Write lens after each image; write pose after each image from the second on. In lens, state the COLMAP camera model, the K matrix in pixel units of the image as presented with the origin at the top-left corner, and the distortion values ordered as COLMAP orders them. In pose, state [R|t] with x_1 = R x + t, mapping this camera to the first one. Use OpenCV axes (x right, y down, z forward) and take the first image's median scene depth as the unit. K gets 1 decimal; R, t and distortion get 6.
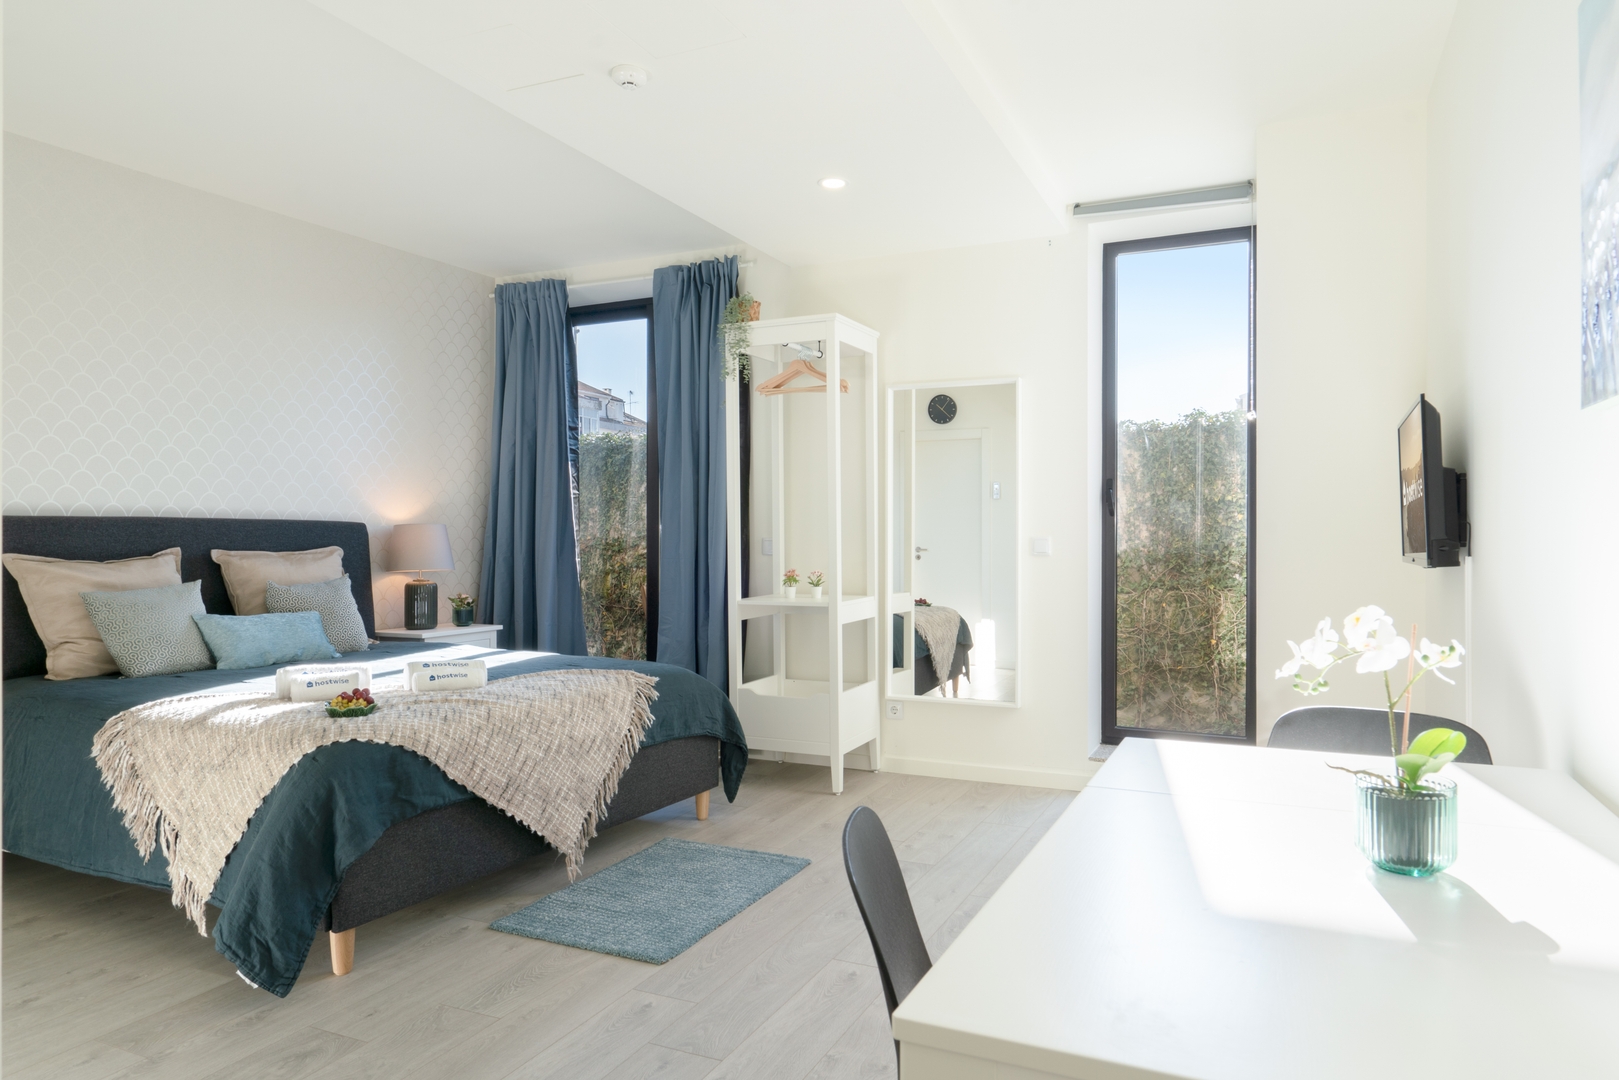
lens RADIAL K [[1039.9, 0, 809.5], [0, 1039.9, 540.0], [0, 0, 1]] dist [-0.004062, -0.000382]
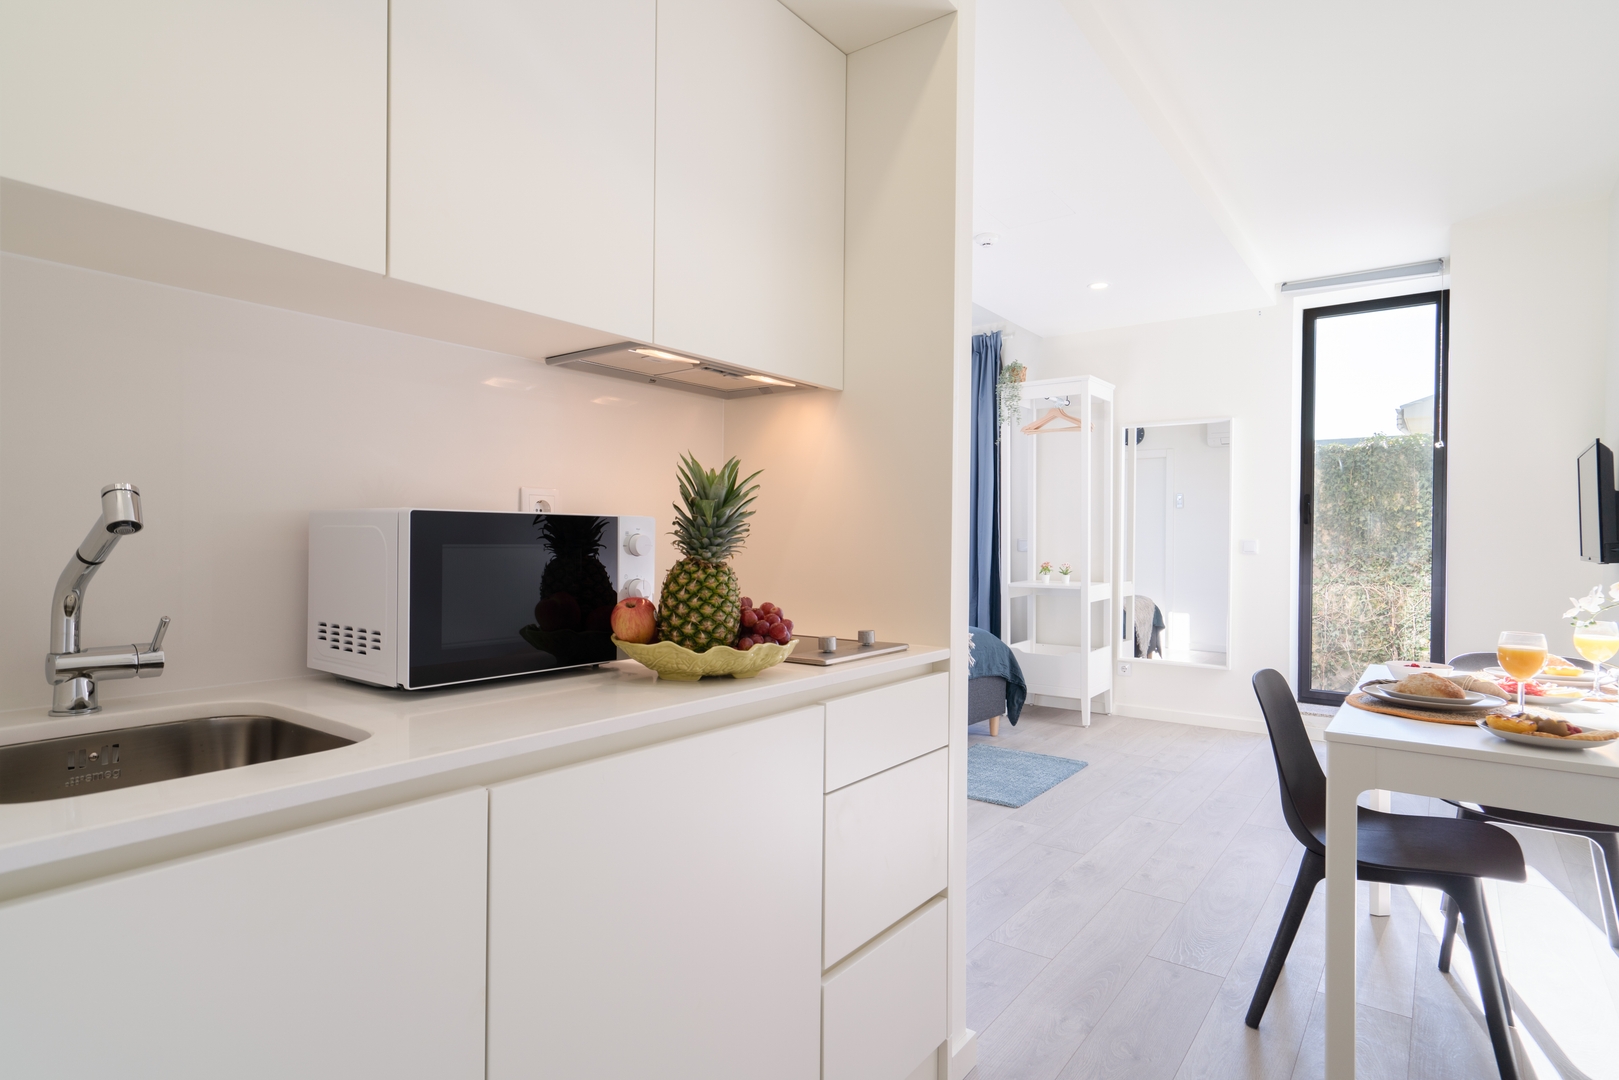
lens RADIAL K [[837.2, 0, 809.5], [0, 837.2, 540.0], [0, 0, 1]] dist [0.003364, 0.009079]
pose [[0.974655, 0.007914, -0.223575, -0.074755], [-0.008006, 0.999968, 0.000493, 0.001461], [0.223571, 0.001310, 0.974687, -0.137719]]
